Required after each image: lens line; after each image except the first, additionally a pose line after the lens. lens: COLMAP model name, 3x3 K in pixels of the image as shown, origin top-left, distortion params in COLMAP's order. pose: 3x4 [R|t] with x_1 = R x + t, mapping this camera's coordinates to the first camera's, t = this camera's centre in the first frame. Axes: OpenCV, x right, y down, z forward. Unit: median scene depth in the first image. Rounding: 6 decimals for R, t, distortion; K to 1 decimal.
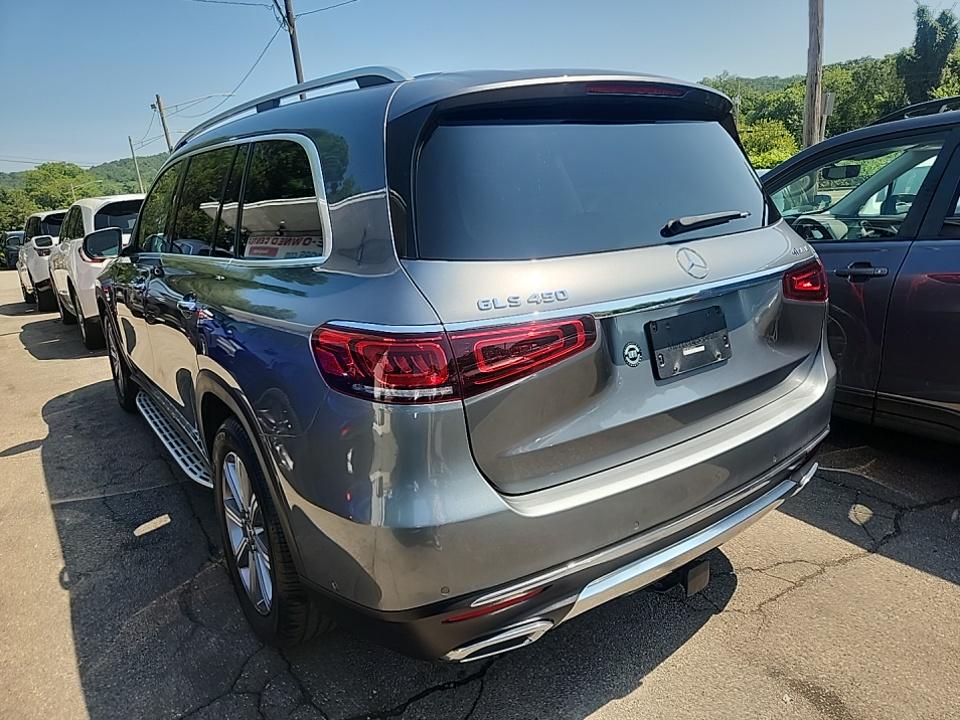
lens RADIAL K [[667.7, 0, 477.8], [0, 667.7, 358.0], [0, 0, 1]] dist [0.059771, -0.035579]
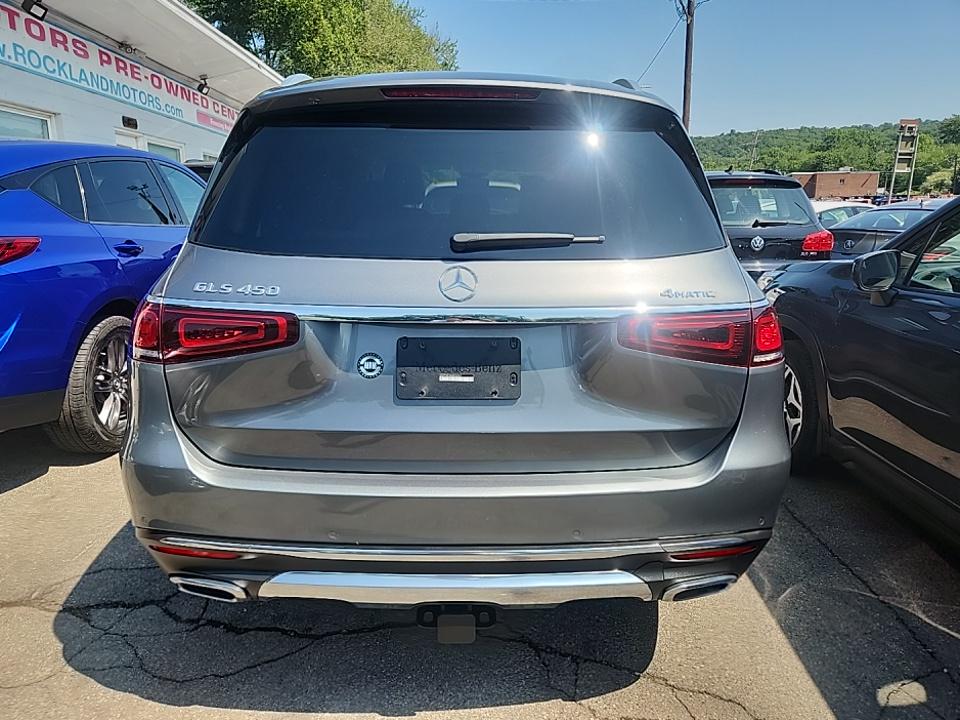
lens RADIAL K [[667.7, 0, 467.7], [0, 667.7, 343.7], [0, 0, 1]] dist [0.059771, -0.035579]
pose [[0.805239, 0.190641, -0.561469, 0.844272], [-0.192836, 0.979628, 0.056064, -0.113037], [0.560719, 0.063126, 0.825597, 0.257273]]
